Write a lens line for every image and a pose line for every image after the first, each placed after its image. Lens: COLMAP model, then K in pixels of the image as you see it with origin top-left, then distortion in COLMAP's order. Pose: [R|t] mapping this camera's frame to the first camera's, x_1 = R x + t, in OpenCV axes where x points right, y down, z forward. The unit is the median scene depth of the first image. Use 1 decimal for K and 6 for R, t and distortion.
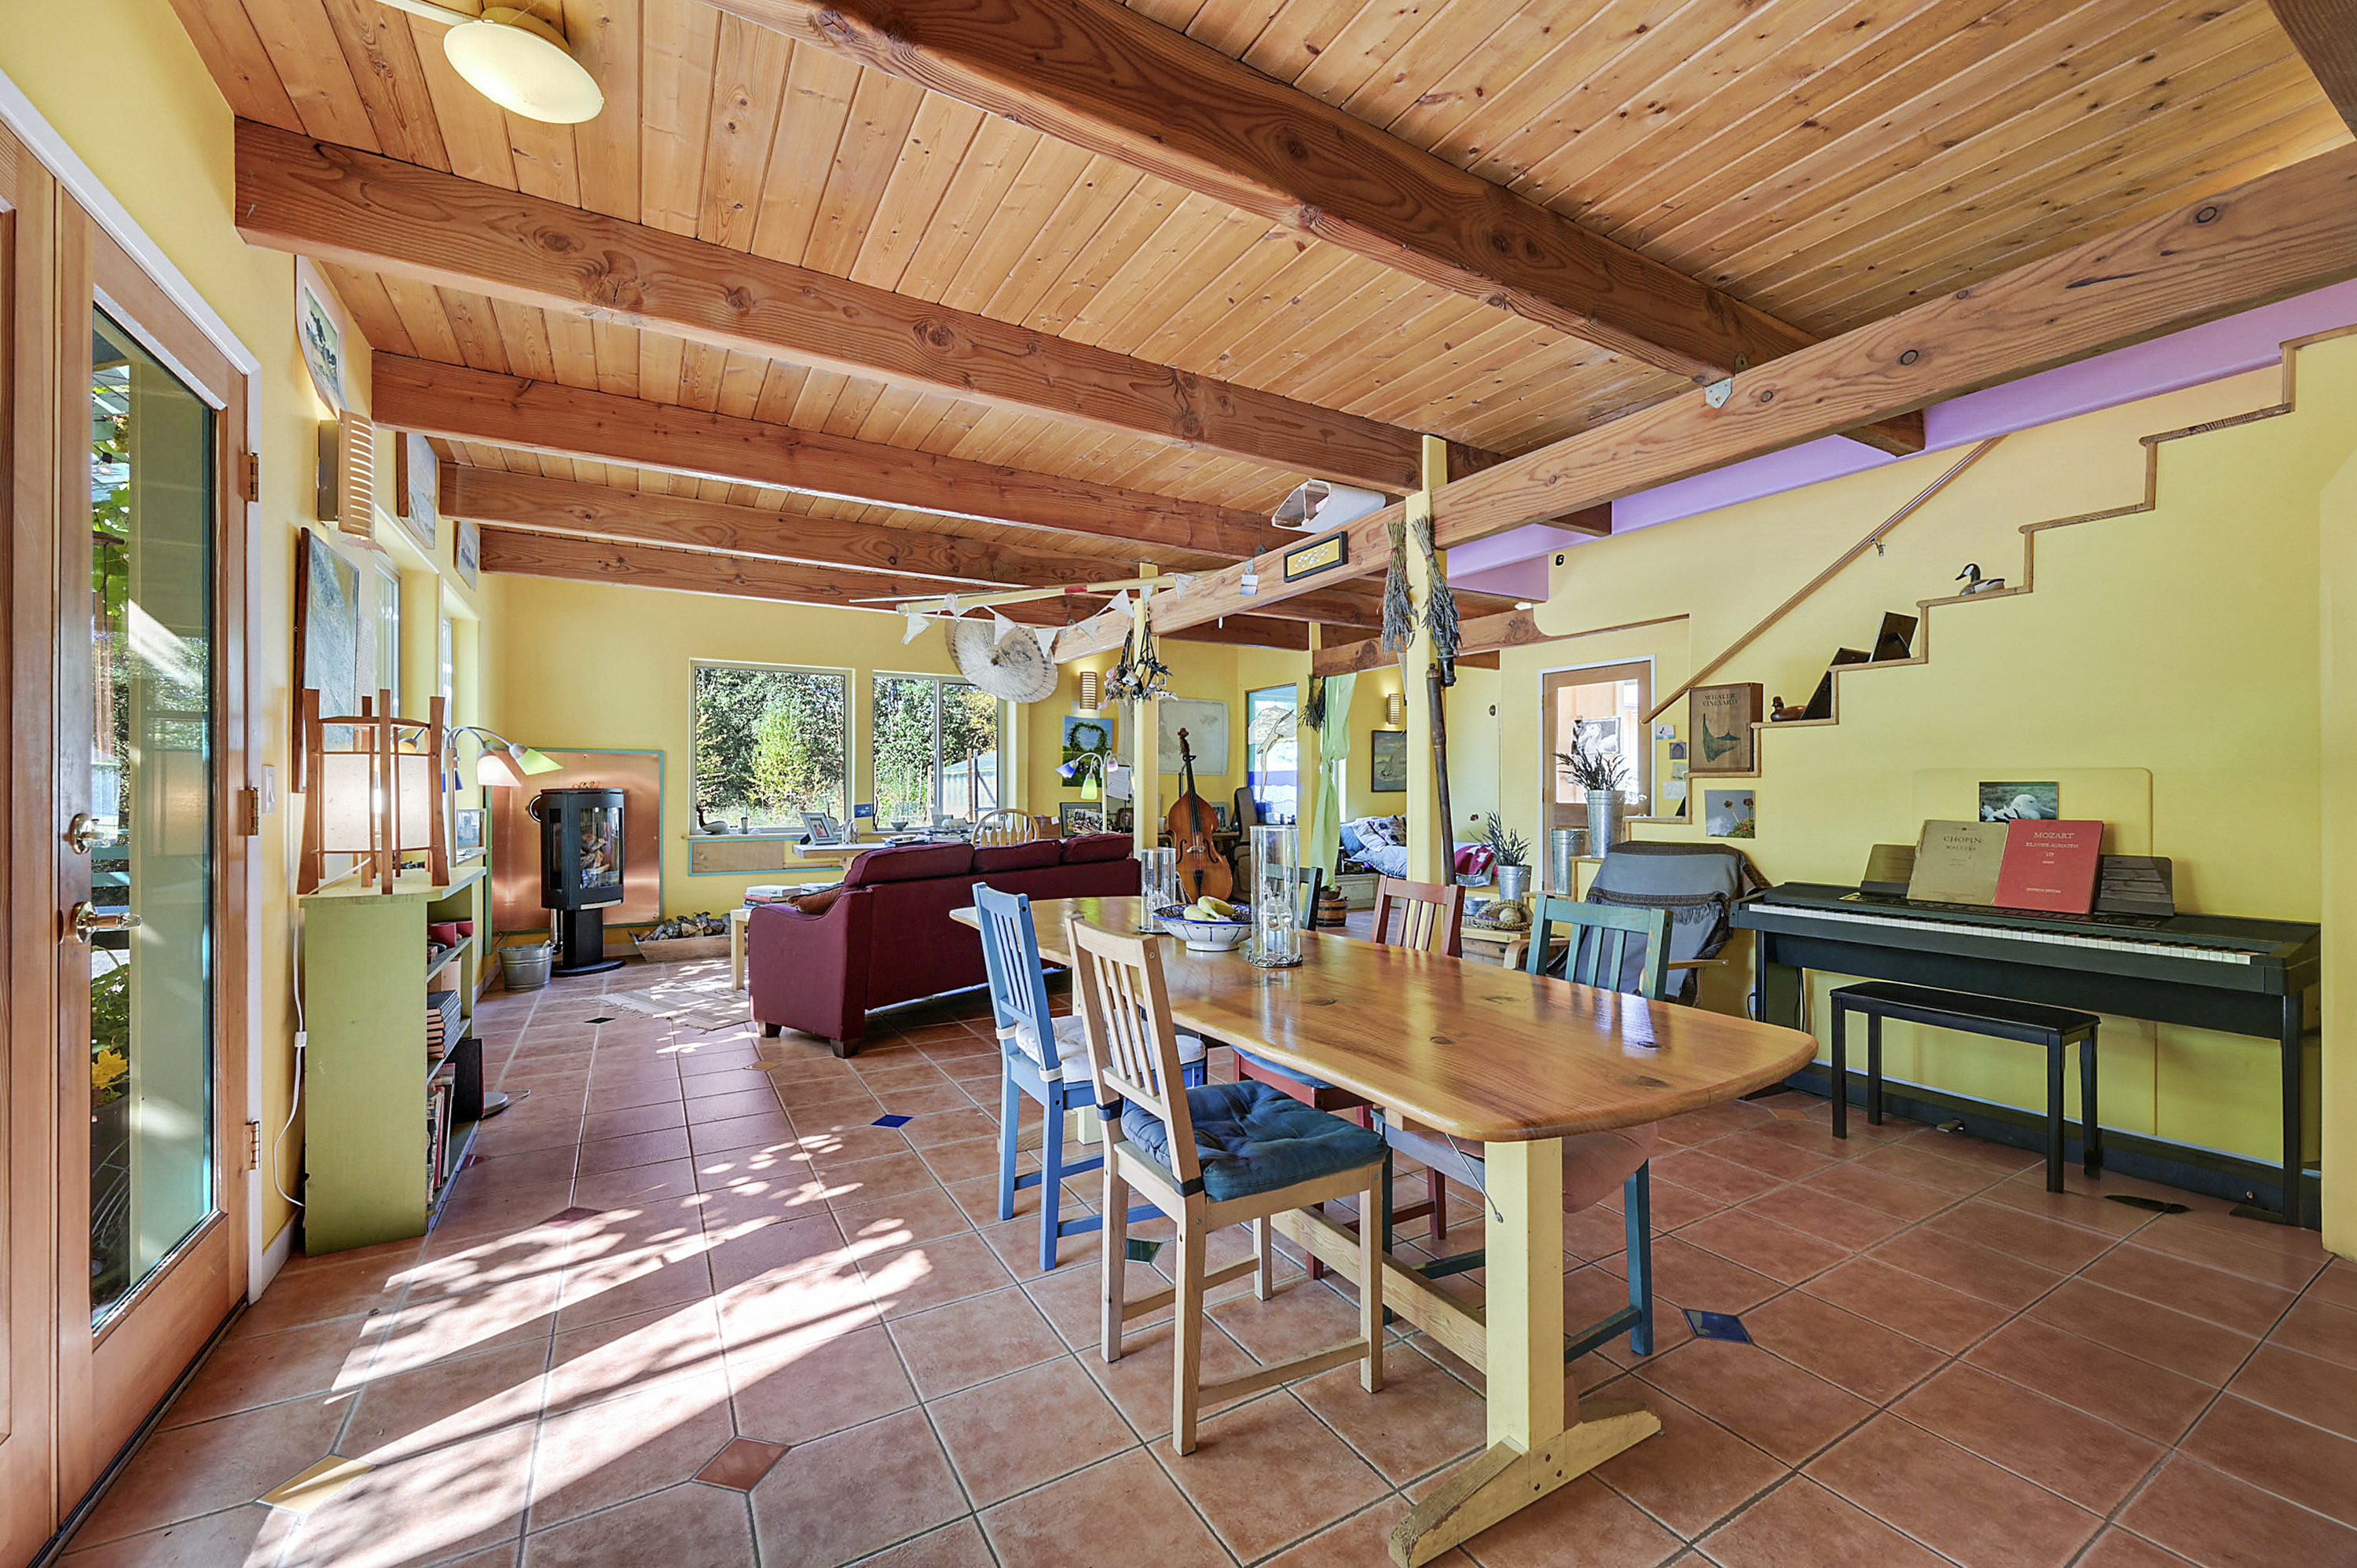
lens RADIAL K [[927.1, 0, 1179.7], [0, 927.1, 789.9], [0, 0, 1]] dist [0.000819, -0.000048]
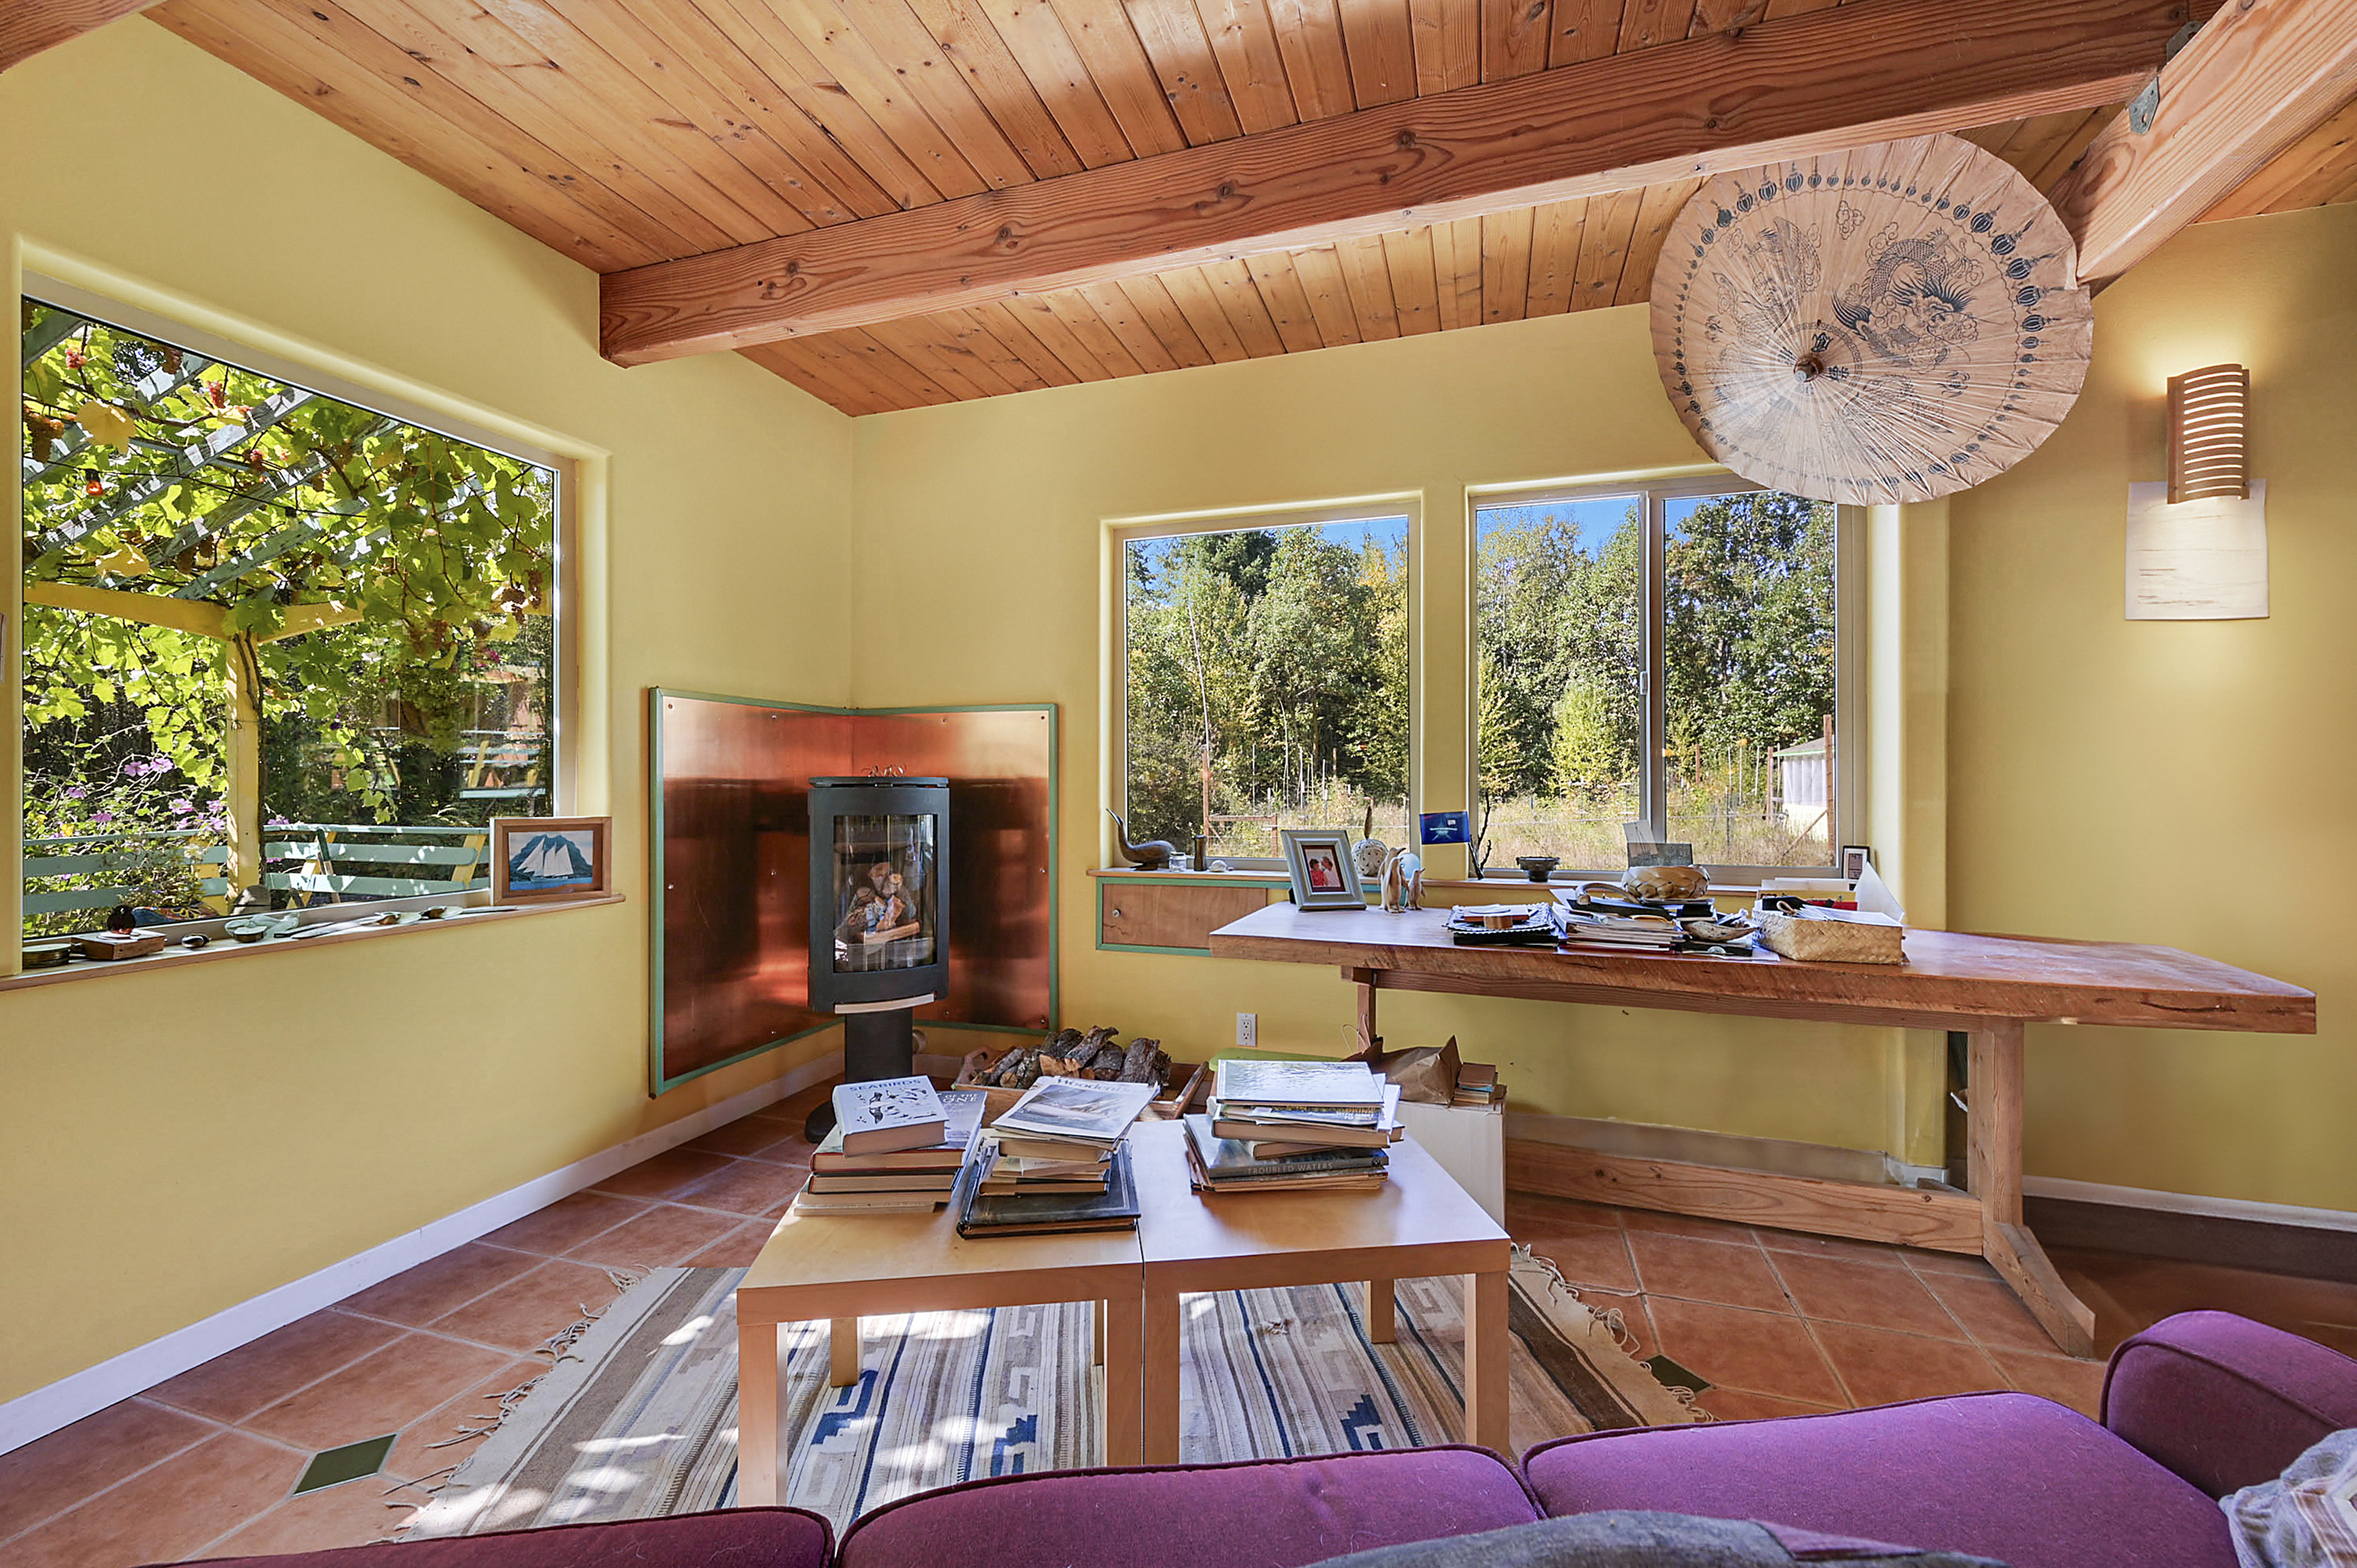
lens RADIAL K [[927.1, 0, 1185.8], [0, 927.1, 781.8], [0, 0, 1]] dist [0.000819, -0.000048]
pose [[0.664540, -0.001400, -0.747251, -0.022173], [0.004349, 0.999989, 0.001995, 0.000065], [0.747240, -0.004576, 0.664539, 0.132160]]
